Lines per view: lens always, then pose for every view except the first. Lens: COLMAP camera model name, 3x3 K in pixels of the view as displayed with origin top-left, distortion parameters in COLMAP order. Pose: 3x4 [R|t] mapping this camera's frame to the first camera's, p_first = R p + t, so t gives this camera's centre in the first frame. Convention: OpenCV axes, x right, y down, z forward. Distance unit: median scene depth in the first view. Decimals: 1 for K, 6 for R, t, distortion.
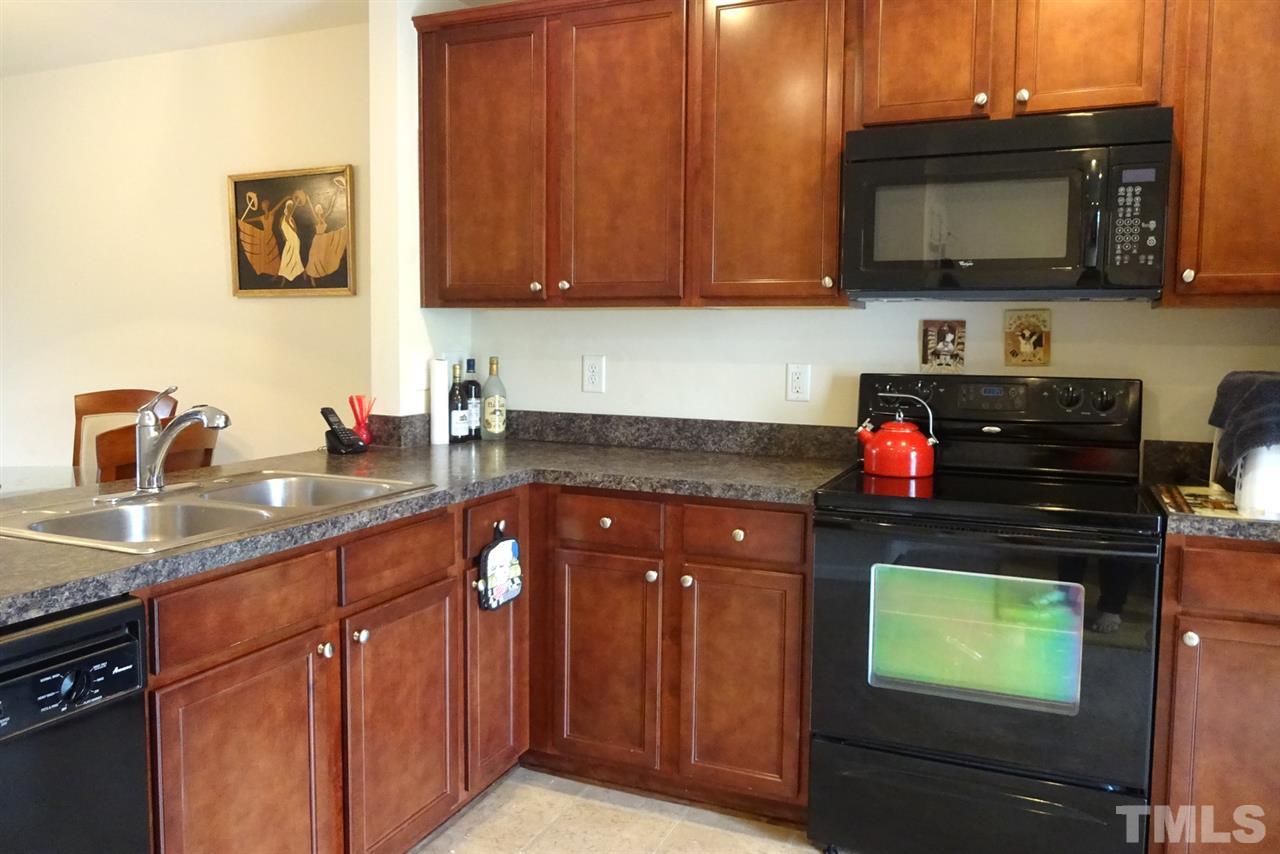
lens RADIAL K [[939.3, 0, 641.9], [0, 939.3, 402.4], [0, 0, 1]] dist [-0.009104, 0.002842]
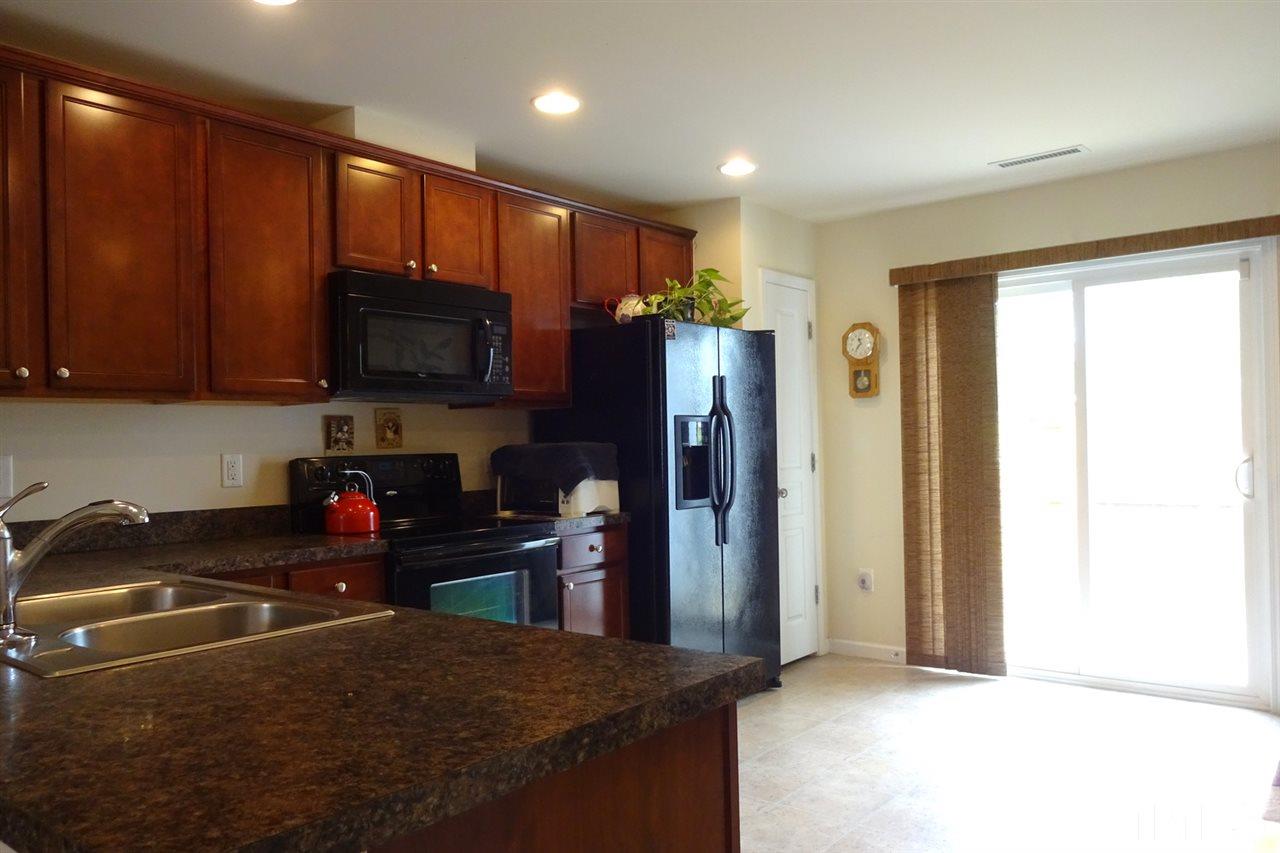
lens RADIAL K [[952.9, 0, 640.0], [0, 952.9, 426.5], [0, 0, 1]] dist [-0.002164, -0.002000]
pose [[0.274057, 0.000636, 0.961713, -0.875007], [0.093396, 0.995255, -0.027273, 0.003318], [-0.957168, 0.097295, 0.272697, 0.245095]]
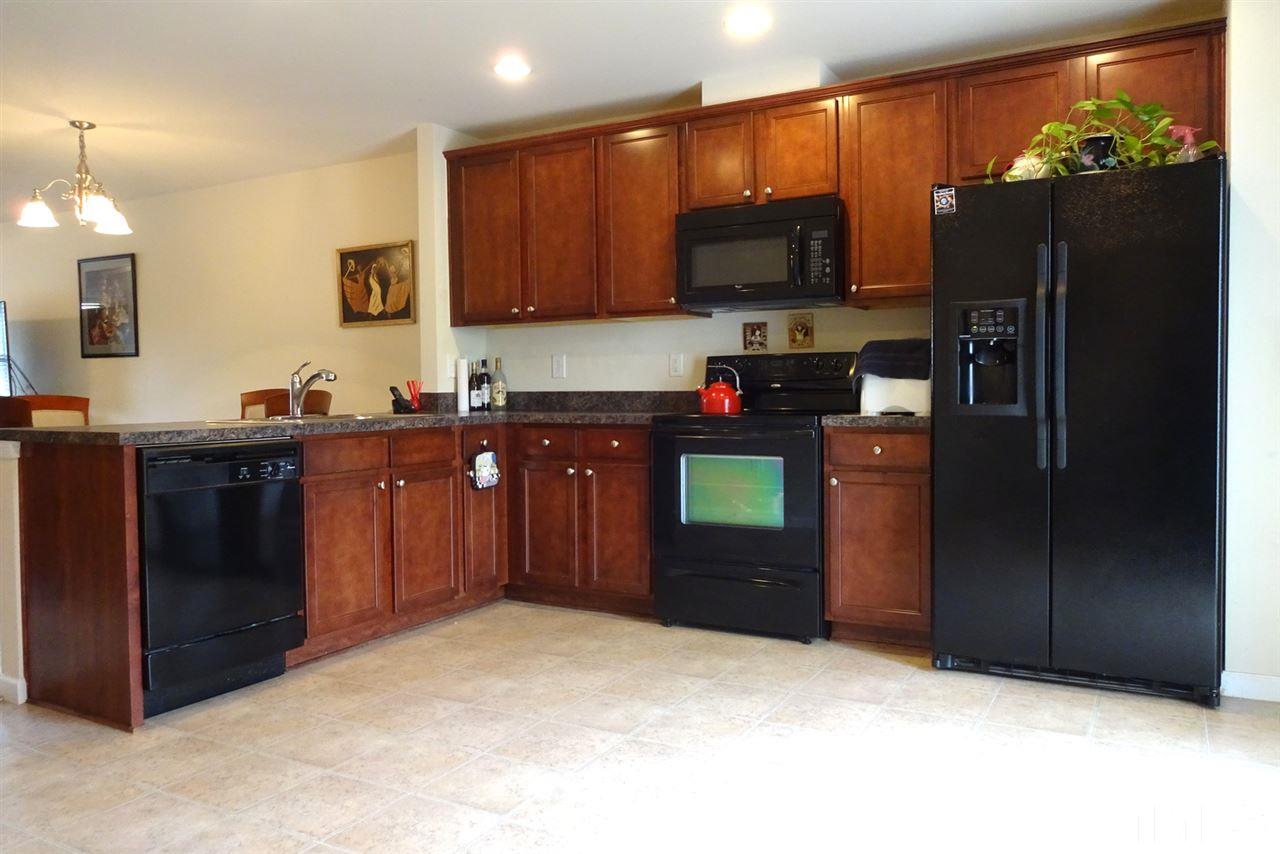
lens RADIAL K [[936.1, 0, 638.6], [0, 936.1, 407.5], [0, 0, 1]] dist [0.007620, 0.001027]
pose [[0.994295, -0.019709, -0.104832, 0.298962], [0.014804, 0.998768, -0.047366, 0.140598], [0.105637, 0.045544, 0.993361, -0.666699]]
